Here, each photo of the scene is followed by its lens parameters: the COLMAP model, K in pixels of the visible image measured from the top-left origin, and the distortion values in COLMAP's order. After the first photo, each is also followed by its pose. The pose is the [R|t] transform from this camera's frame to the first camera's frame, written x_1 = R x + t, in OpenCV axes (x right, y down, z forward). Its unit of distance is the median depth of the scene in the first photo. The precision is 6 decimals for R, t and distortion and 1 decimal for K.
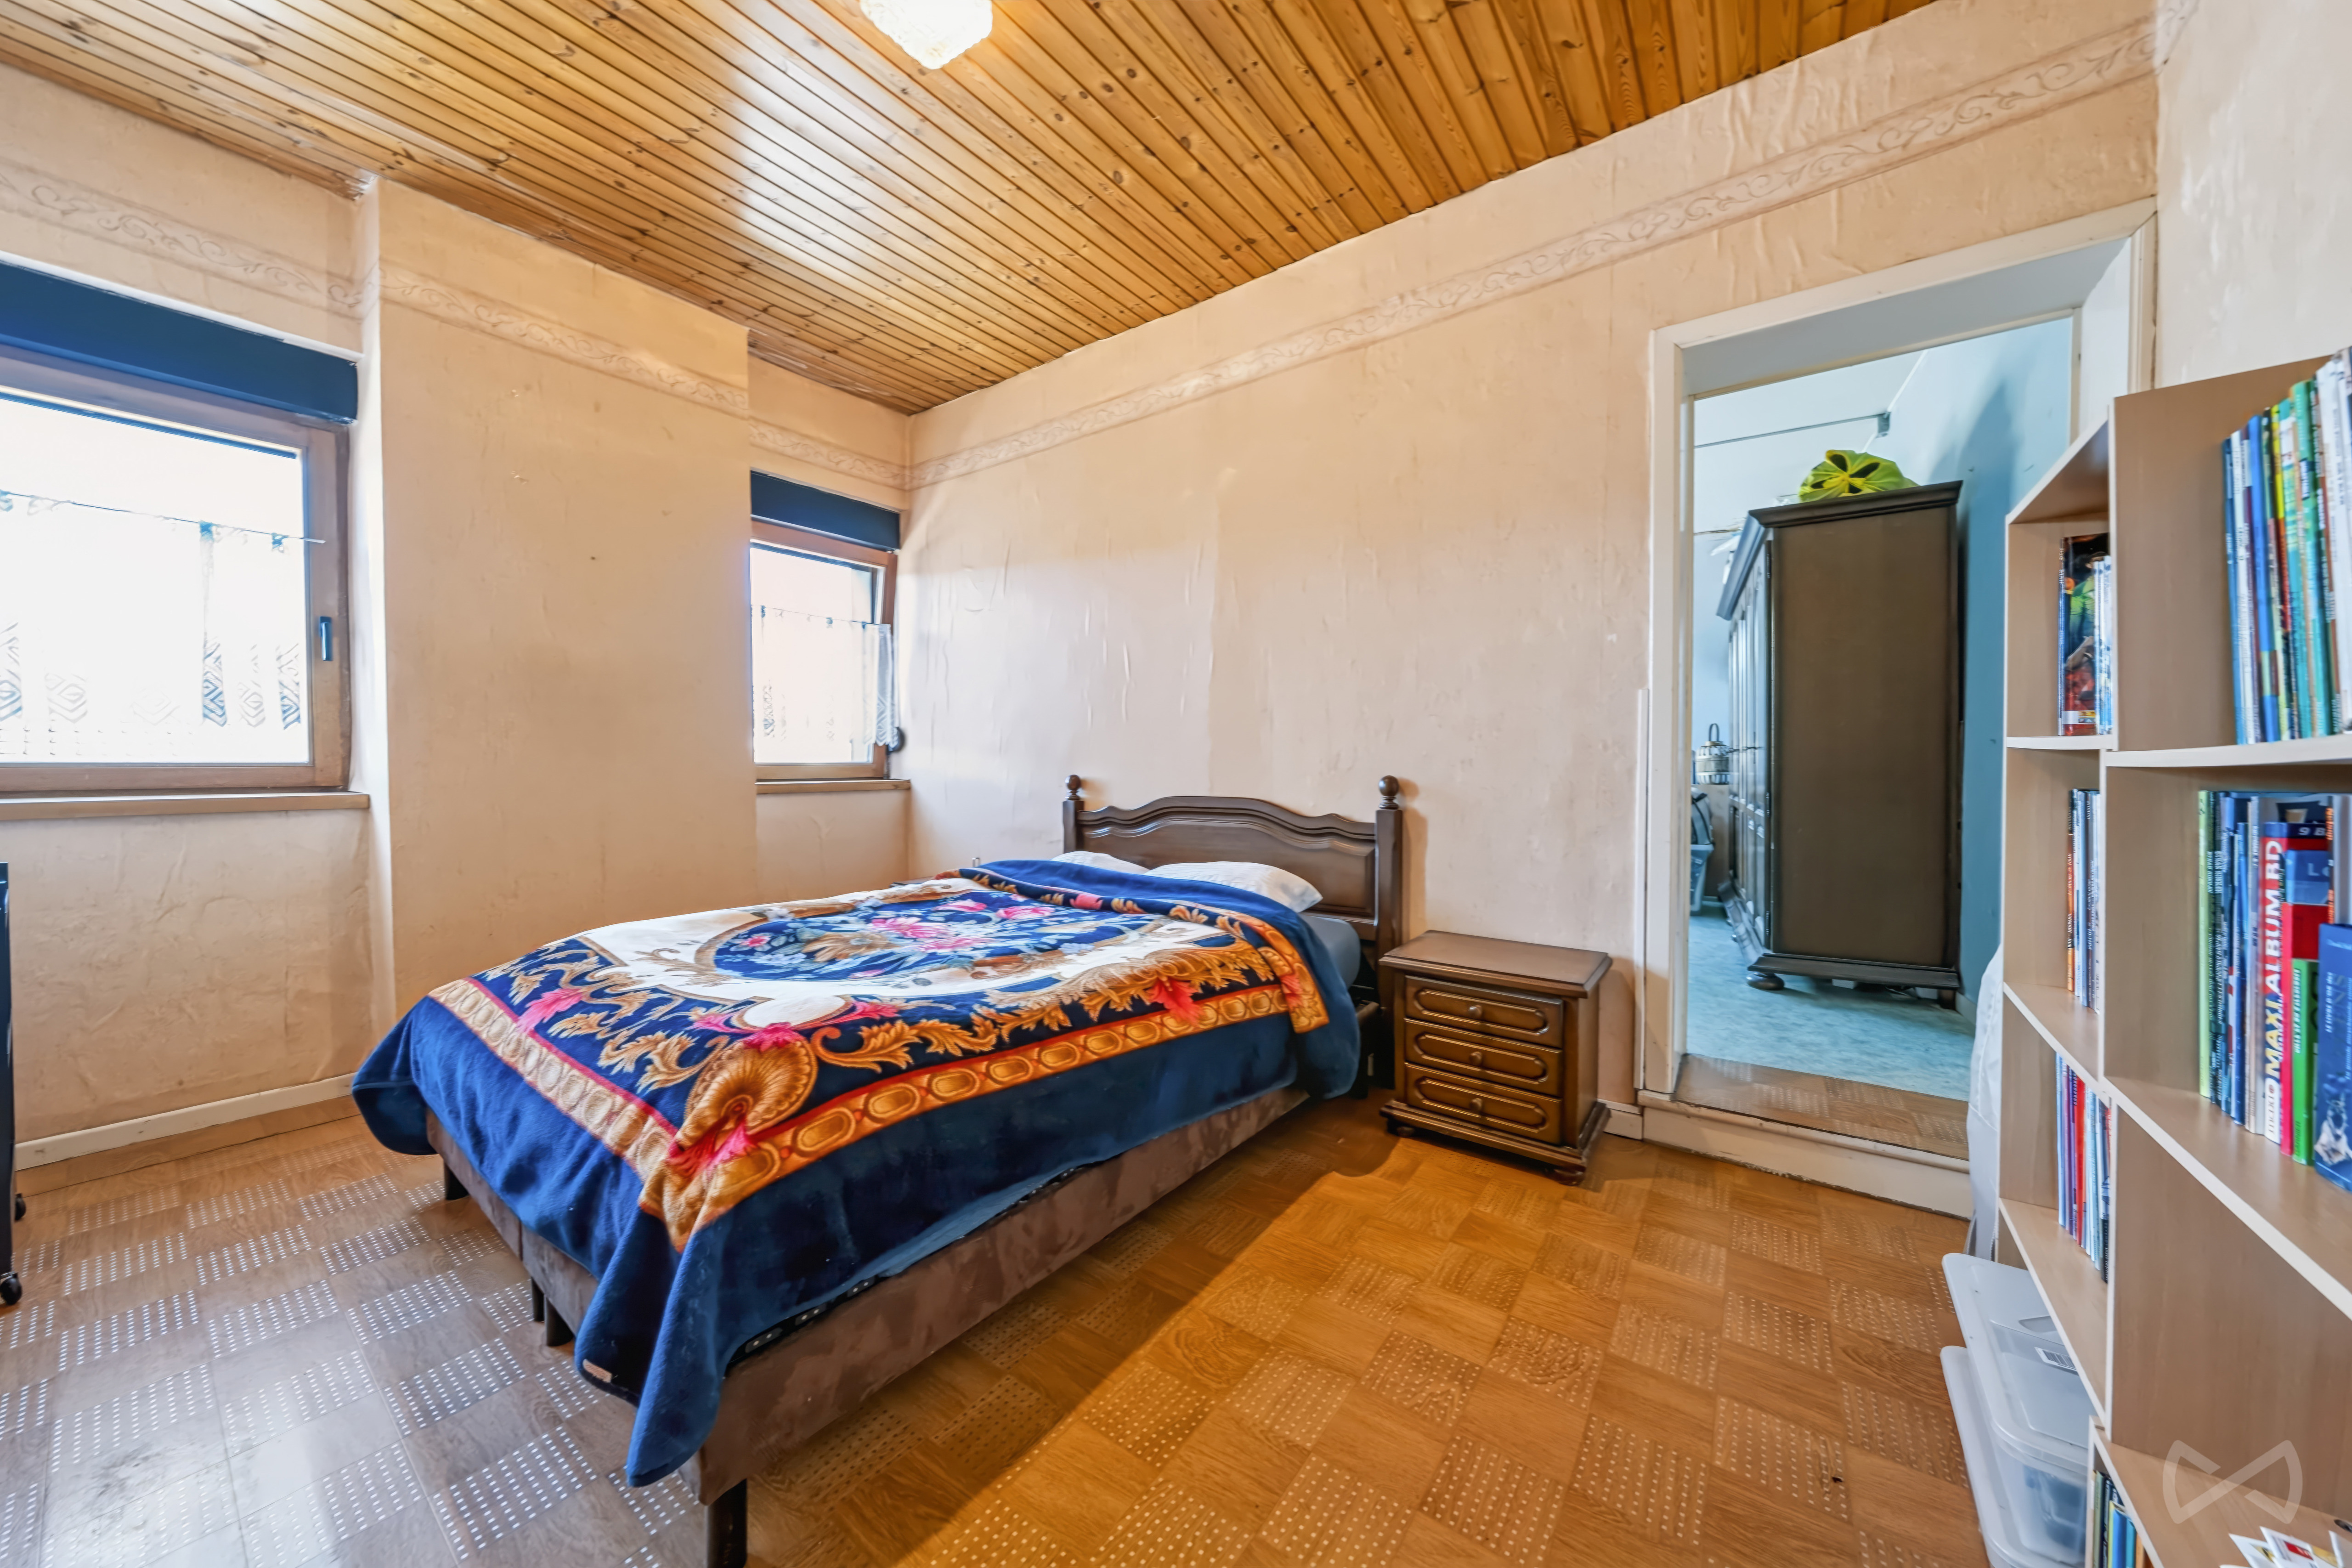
lens RADIAL K [[797.1, 0, 1177.4], [0, 797.1, 763.8], [0, 0, 1]] dist [-0.008858, 0.001044]
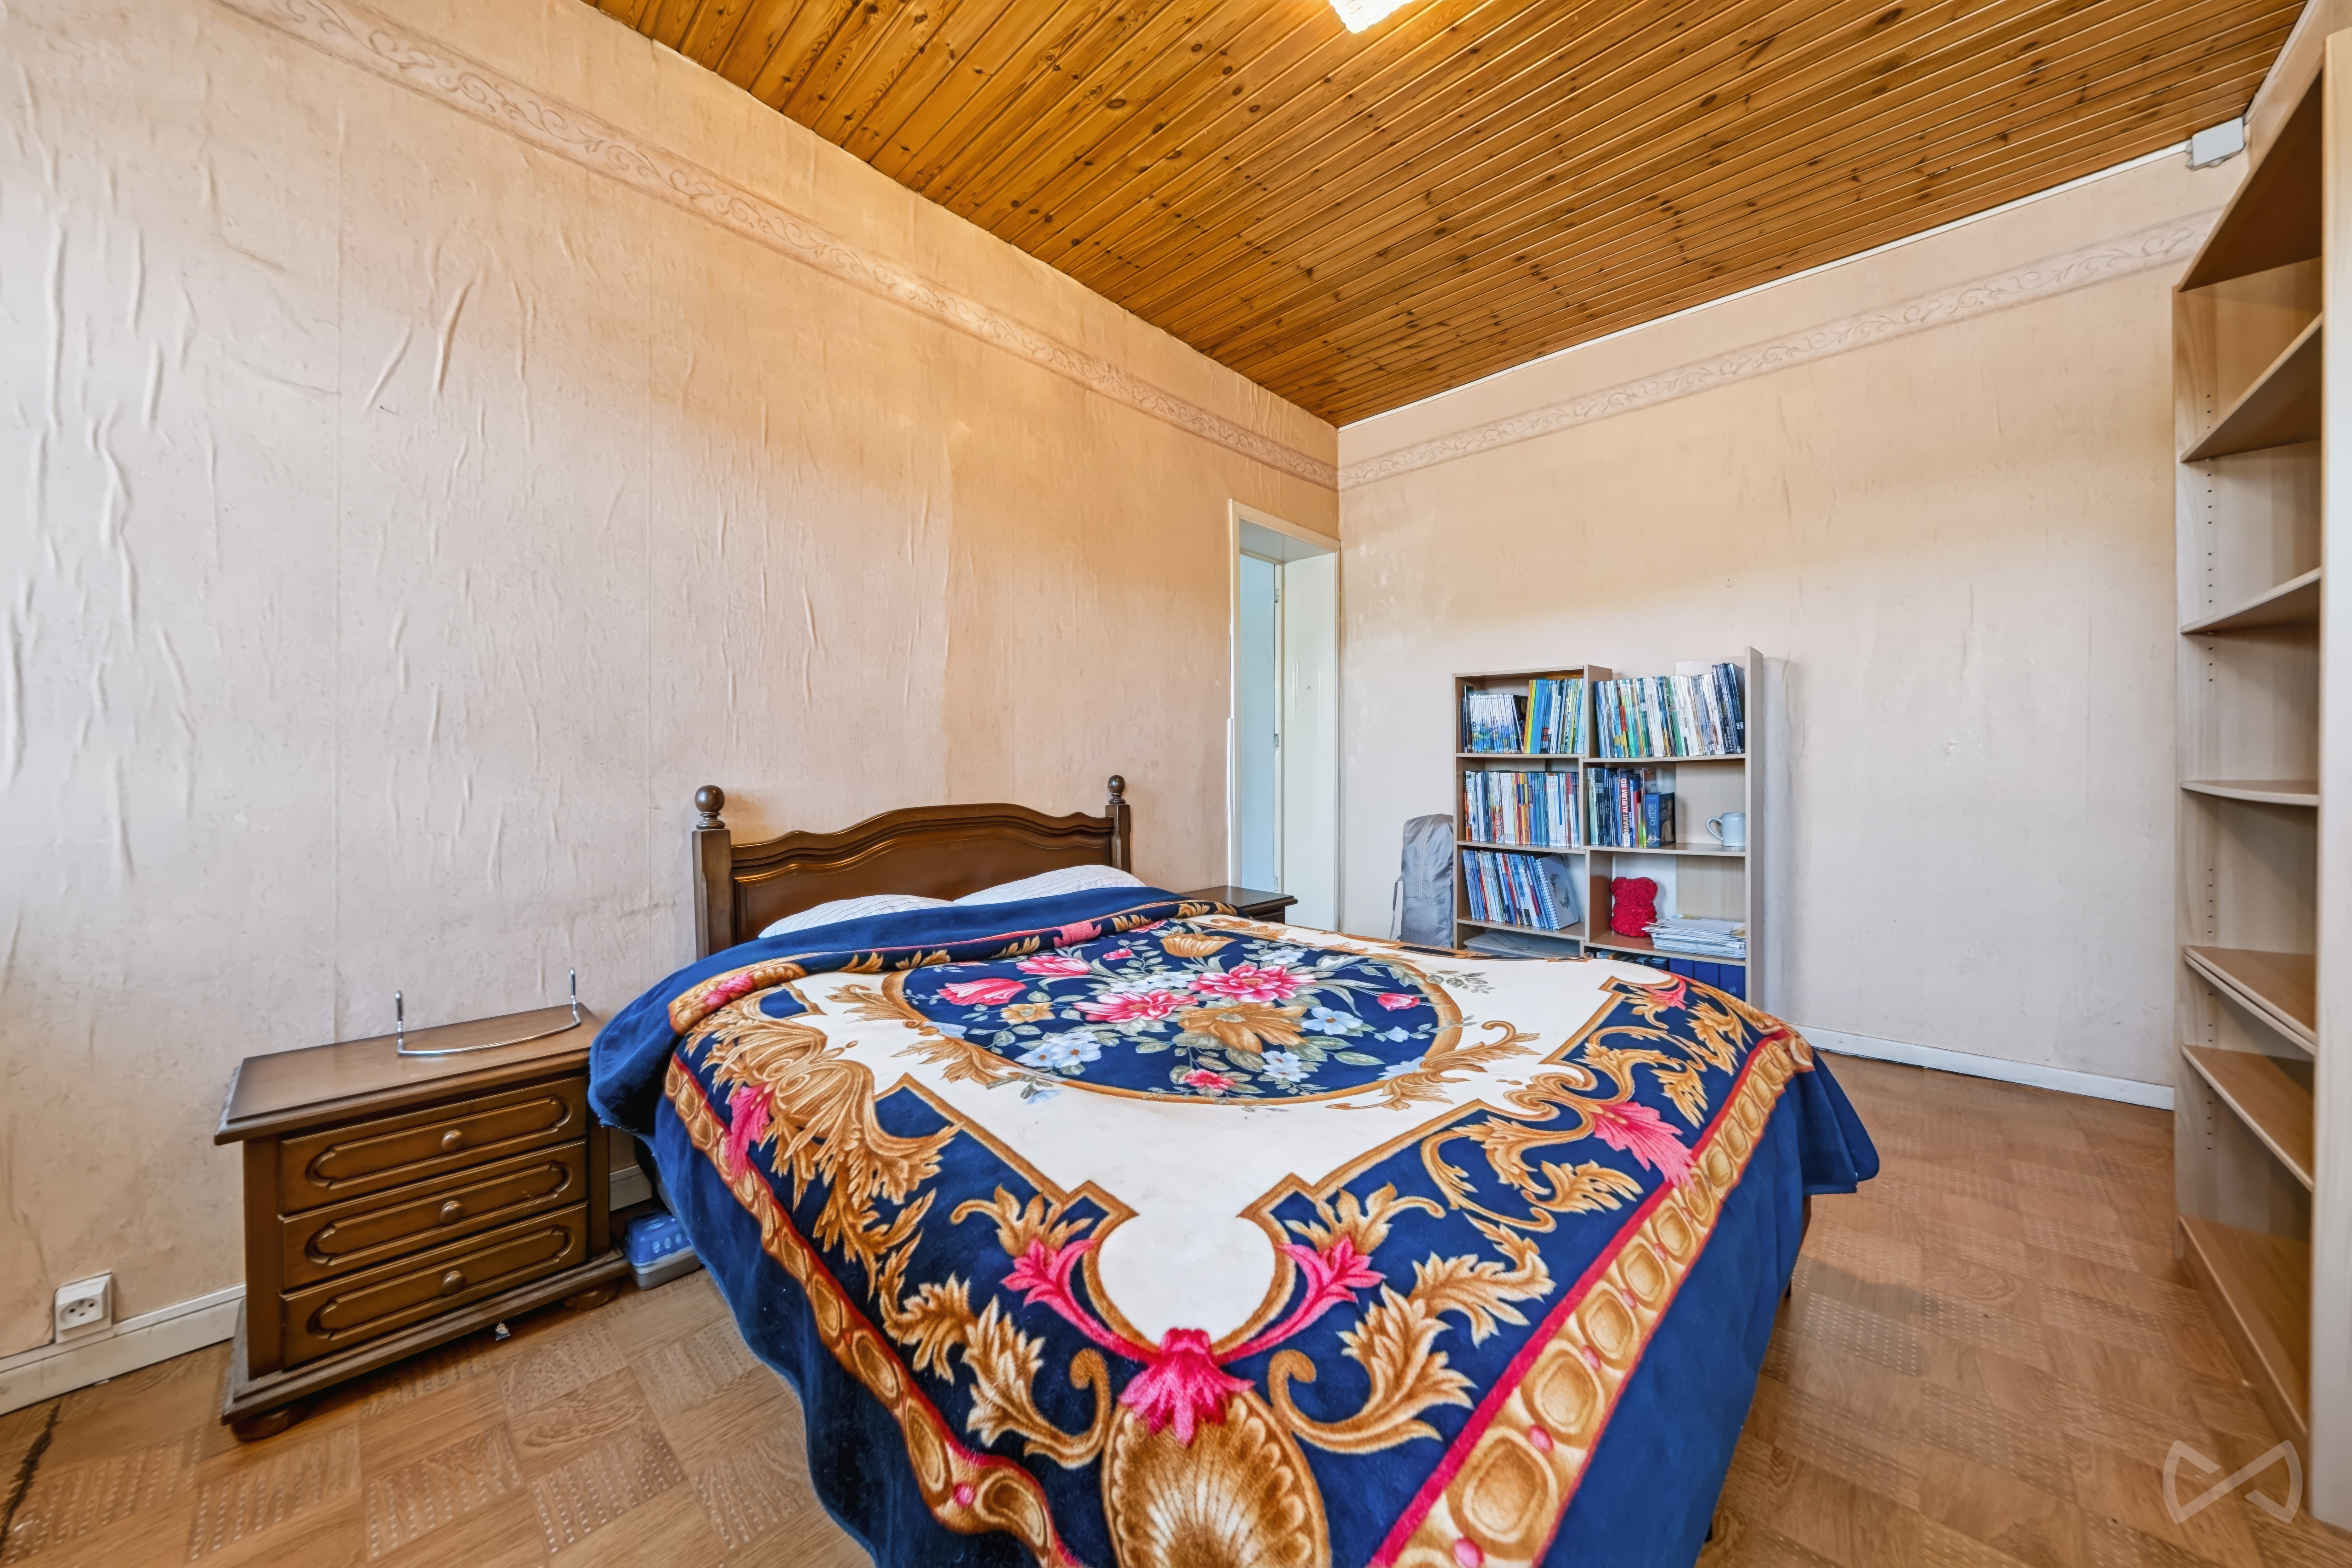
lens RADIAL K [[797.1, 0, 1173.3], [0, 797.1, 767.8], [0, 0, 1]] dist [-0.008858, 0.001044]
pose [[0.124879, -0.004941, 0.992160, -0.860625], [0.007458, 0.999964, 0.004041, 0.000064], [-0.992144, 0.006895, 0.124911, 0.754720]]
